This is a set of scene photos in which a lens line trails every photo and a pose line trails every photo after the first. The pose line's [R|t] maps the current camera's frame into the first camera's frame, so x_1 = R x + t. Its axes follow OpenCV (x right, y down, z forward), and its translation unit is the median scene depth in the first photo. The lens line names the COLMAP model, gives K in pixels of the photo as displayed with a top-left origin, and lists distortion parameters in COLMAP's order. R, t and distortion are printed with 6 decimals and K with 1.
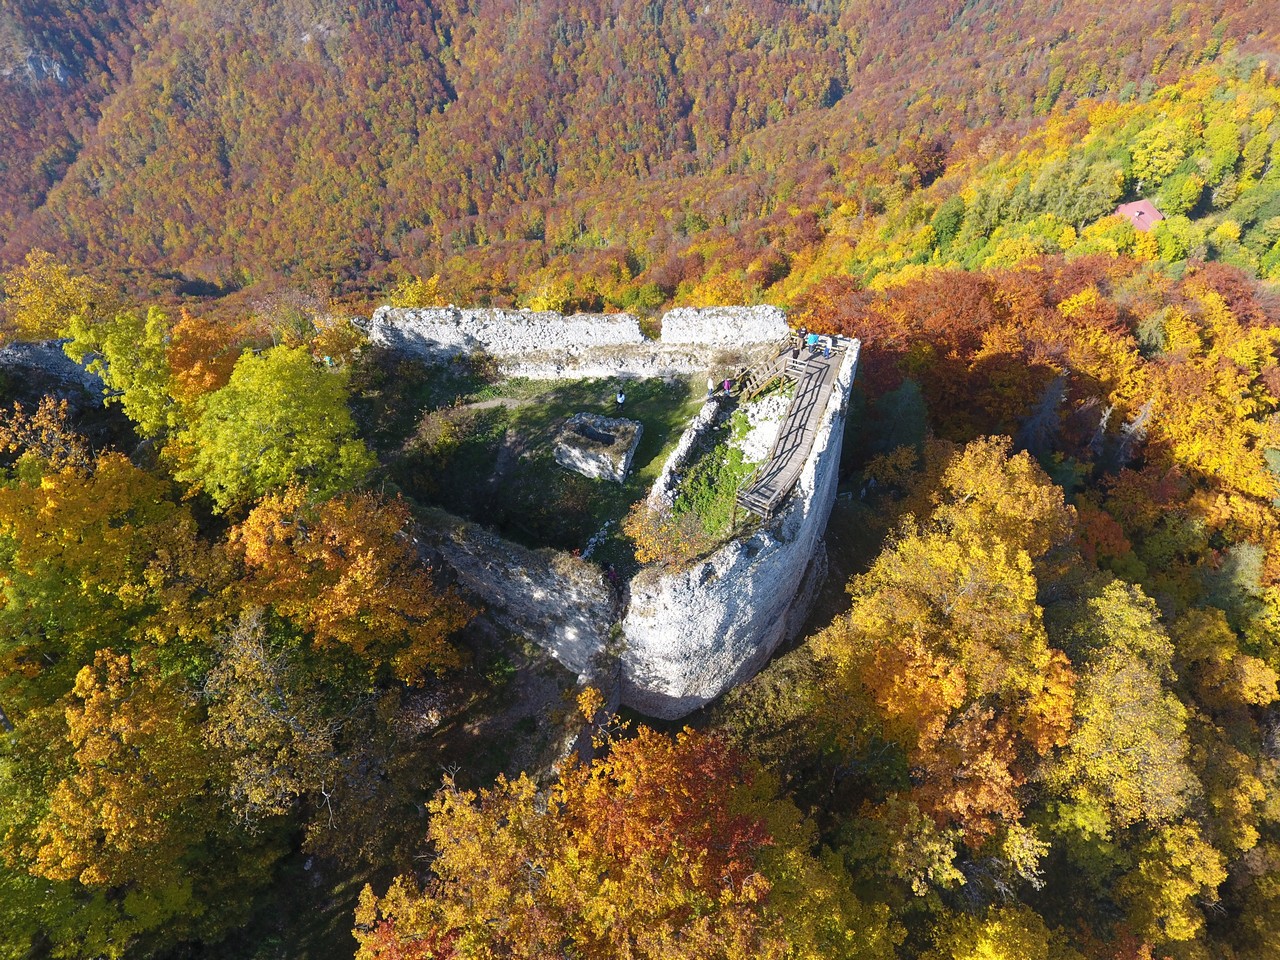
lens RADIAL K [[741.7, 0, 639.5], [0, 741.7, 479.3], [0, 0, 1]] dist [-0.006931, -0.001560]
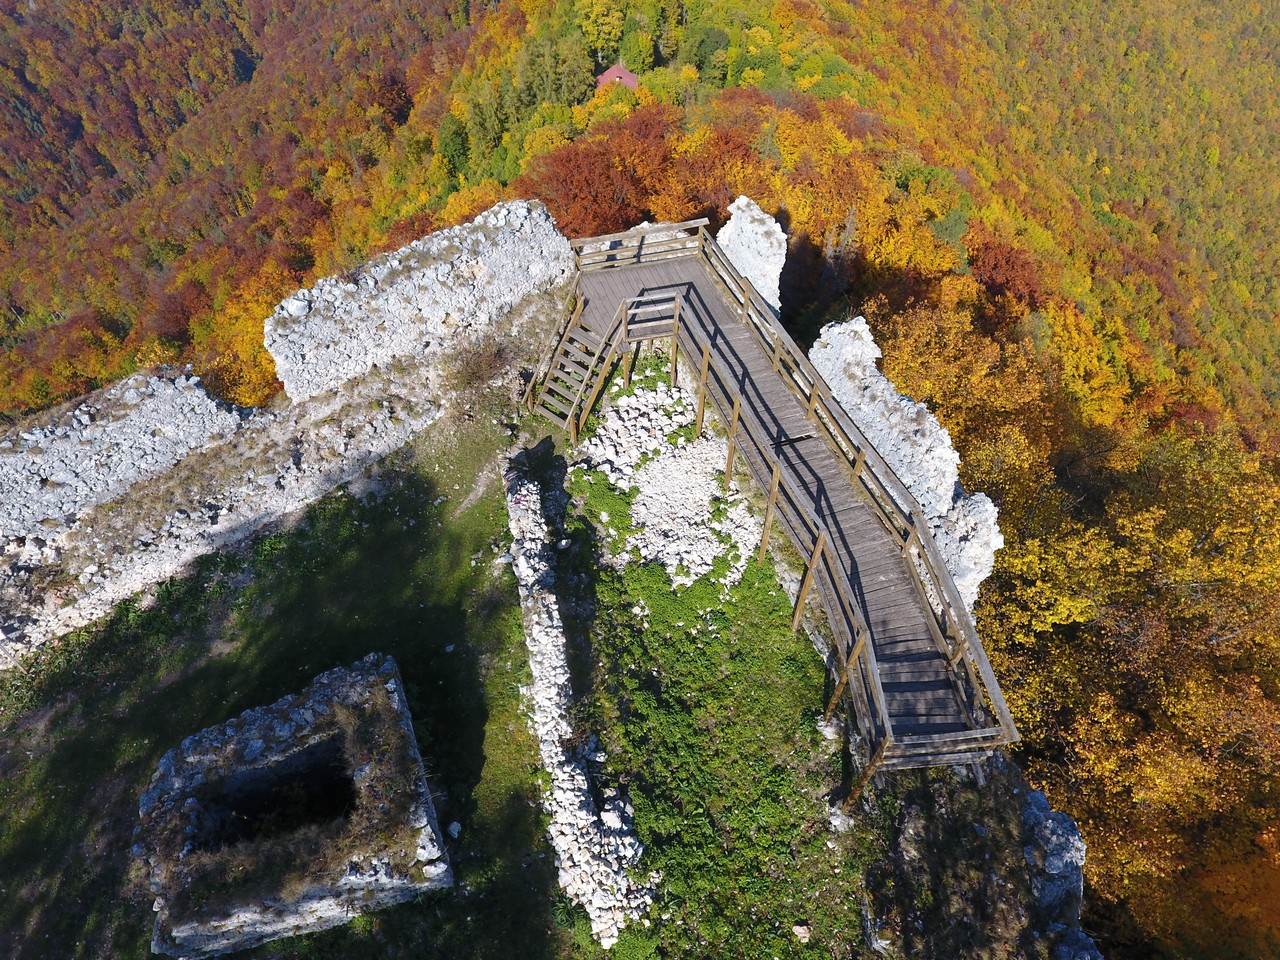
lens RADIAL K [[741.7, 0, 641.6], [0, 741.7, 481.1], [0, 0, 1]] dist [-0.006931, -0.001560]
pose [[0.760820, -0.483016, 0.433416, -0.014113], [0.462164, 0.872123, 0.160643, -0.130415], [-0.455585, 0.078089, 0.886761, 0.606968]]
